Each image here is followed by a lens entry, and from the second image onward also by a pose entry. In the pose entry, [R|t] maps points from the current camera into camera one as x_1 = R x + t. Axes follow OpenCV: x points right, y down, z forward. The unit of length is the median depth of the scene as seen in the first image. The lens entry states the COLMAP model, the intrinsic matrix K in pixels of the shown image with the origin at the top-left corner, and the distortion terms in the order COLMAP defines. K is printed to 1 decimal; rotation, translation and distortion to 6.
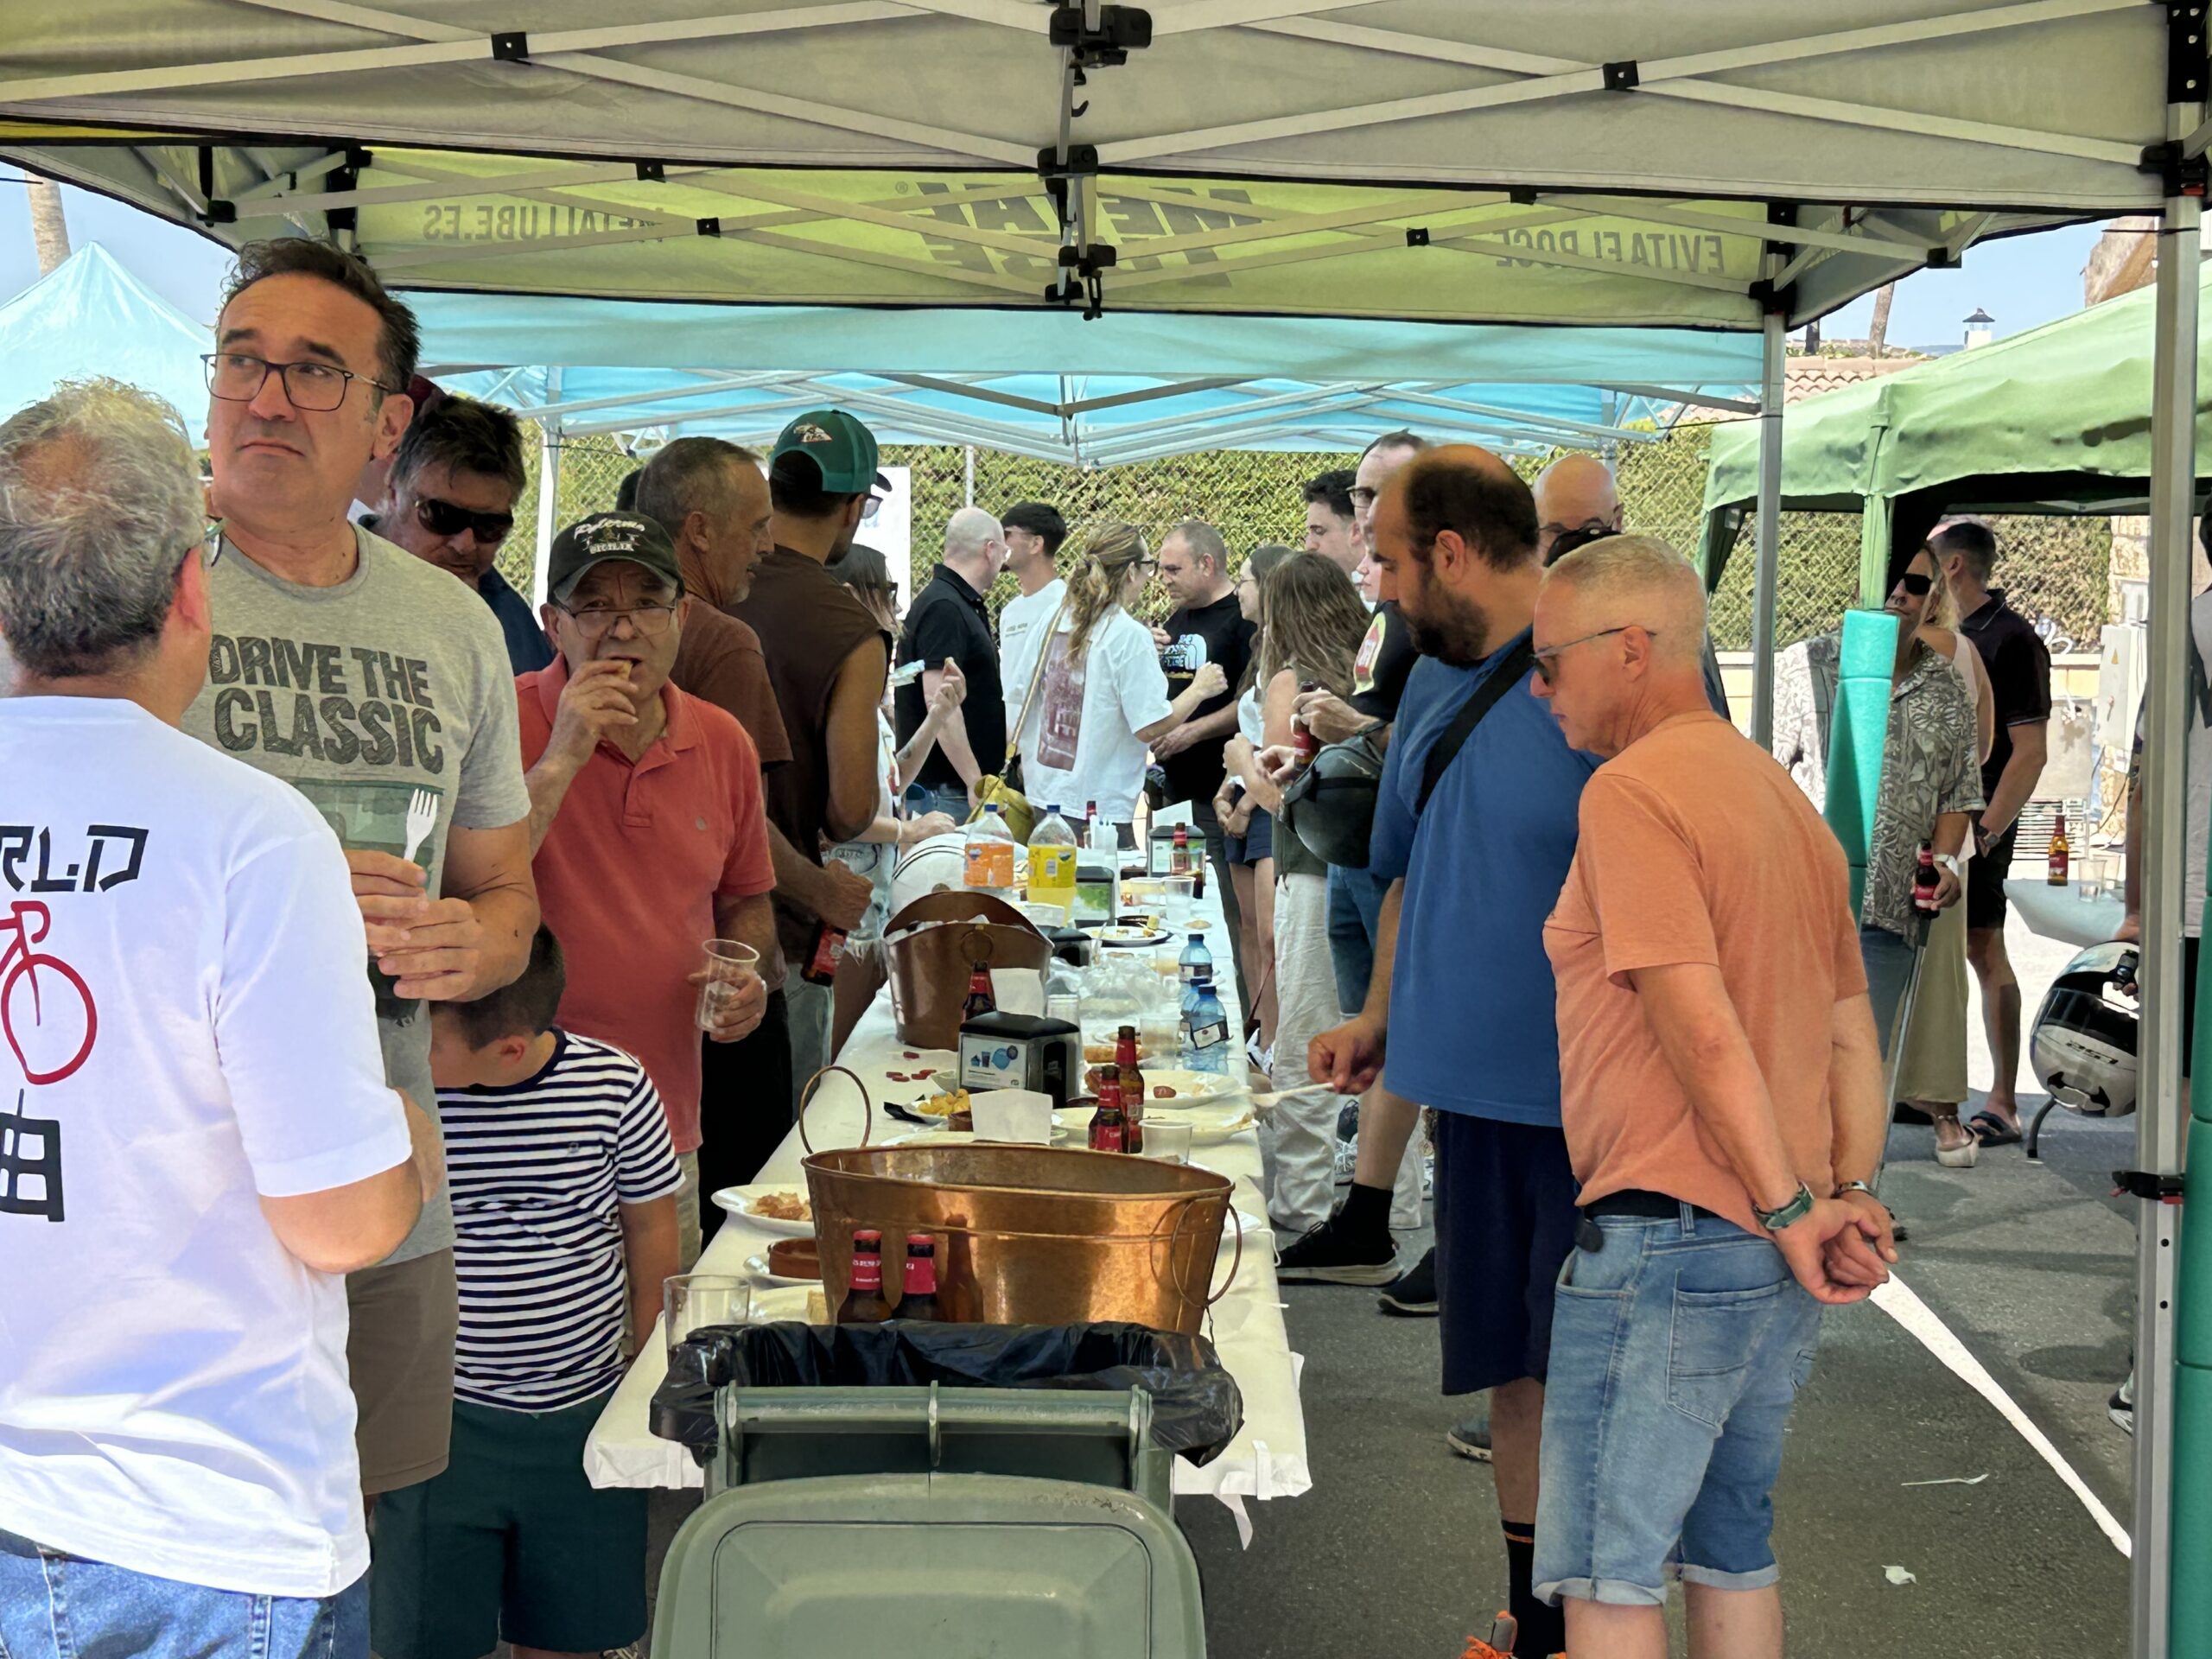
lens RADIAL K [[3981.1, 0, 1113.3], [0, 3981.1, 835.3], [0, 0, 1]] dist [0.185909, 0.000000]
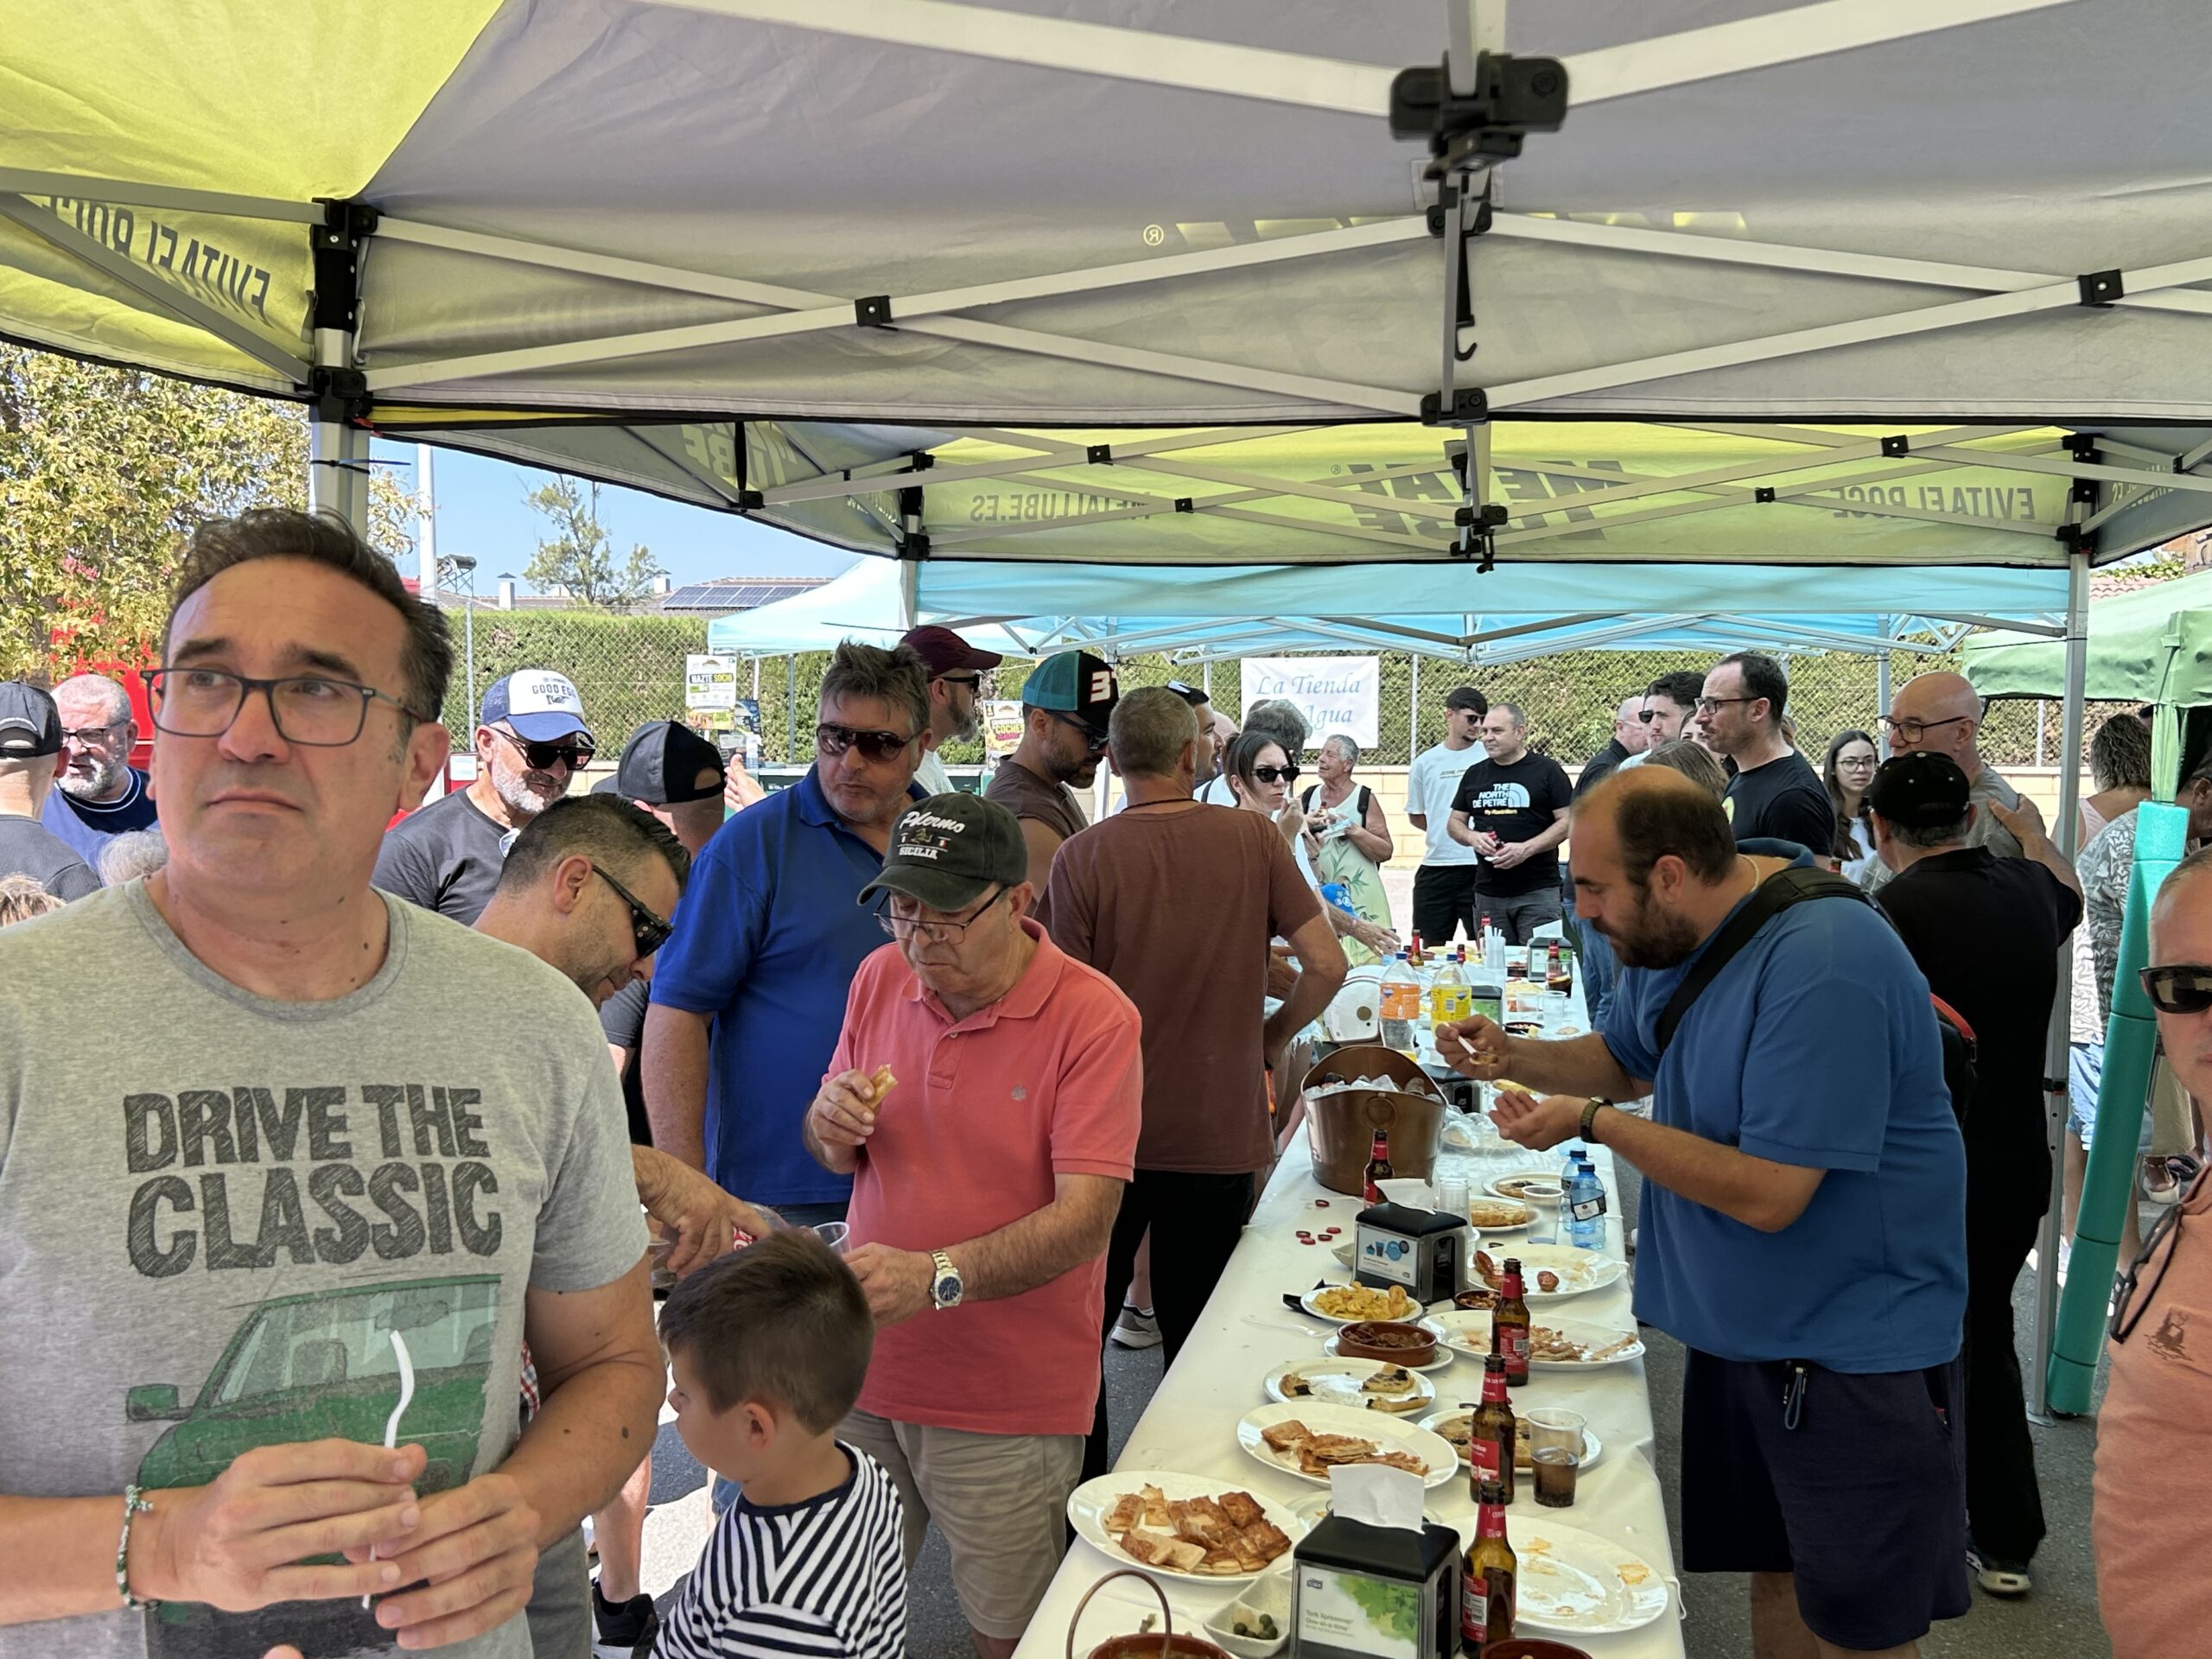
lens RADIAL K [[1963.9, 0, 1097.9], [0, 1963.9, 831.5], [0, 0, 1]] dist [0.069097, -0.075982]
pose [[0.979190, 0.007656, -0.202799, 0.001073], [-0.006440, 0.999957, 0.006657, -0.055093], [0.202842, -0.005212, 0.979198, 0.405571]]
